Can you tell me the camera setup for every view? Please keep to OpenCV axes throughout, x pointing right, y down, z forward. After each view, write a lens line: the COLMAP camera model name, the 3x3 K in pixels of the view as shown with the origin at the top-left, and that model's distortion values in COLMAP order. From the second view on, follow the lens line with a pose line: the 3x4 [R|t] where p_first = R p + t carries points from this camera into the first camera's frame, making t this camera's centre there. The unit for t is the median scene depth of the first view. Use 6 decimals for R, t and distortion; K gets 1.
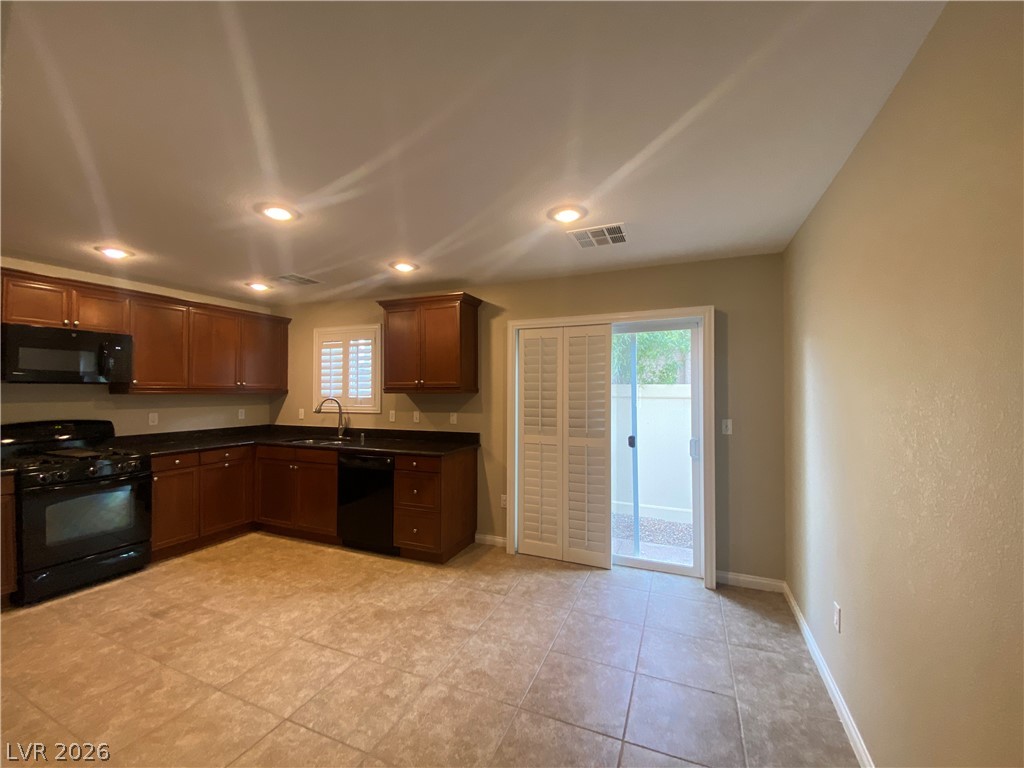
lens RADIAL K [[414.5, 0, 514.2], [0, 414.5, 380.9], [0, 0, 1]] dist [0.001997, -0.012388]
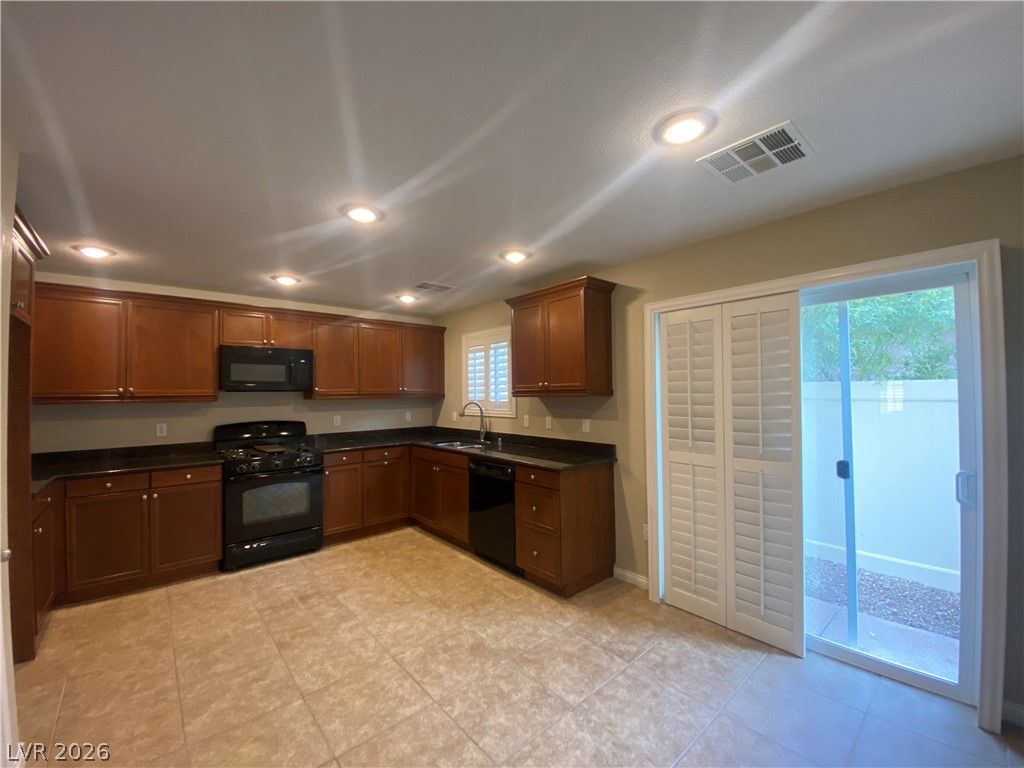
lens RADIAL K [[414.5, 0, 511.2], [0, 414.5, 383.2], [0, 0, 1]] dist [0.001997, -0.012388]
pose [[0.893389, -0.021851, -0.448753, 0.120837], [0.023011, 0.999731, -0.002869, 0.001076], [0.448695, -0.007763, 0.893651, 0.199841]]
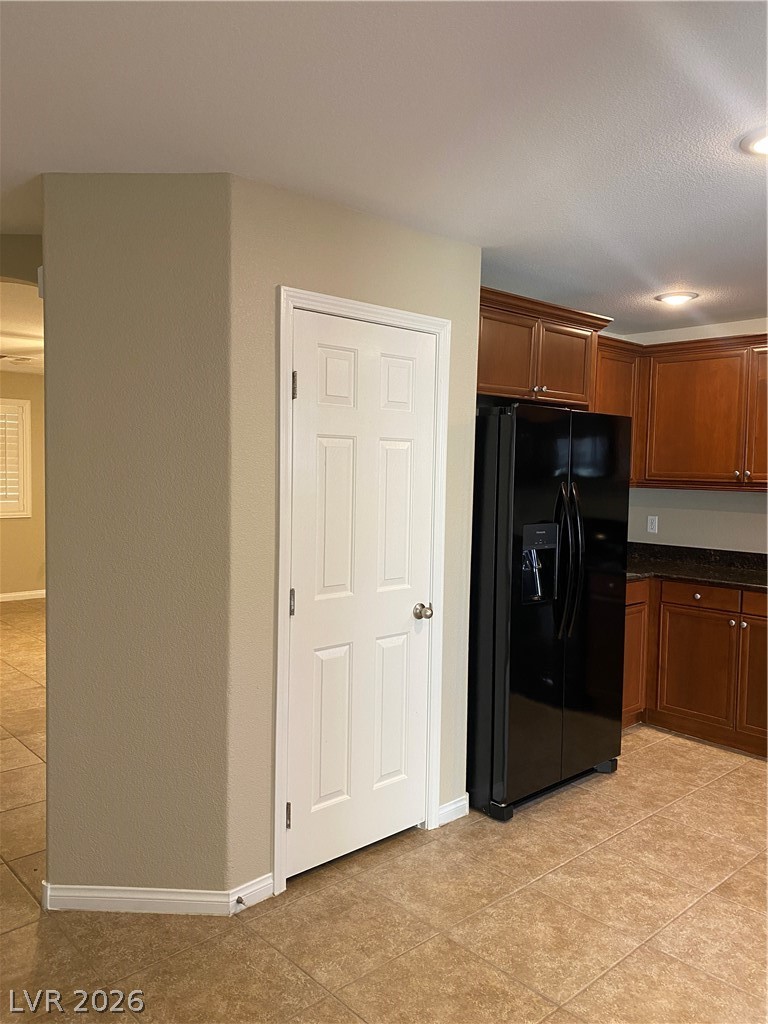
lens RADIAL K [[777.9, 0, 386.5], [0, 777.9, 519.0], [0, 0, 1]] dist [-0.030655, -0.004744]
pose [[-0.433300, 0.040903, -0.900321, 0.318923], [-0.007655, 0.998767, 0.049059, 0.011192], [0.901217, 0.028149, -0.432452, 0.679888]]
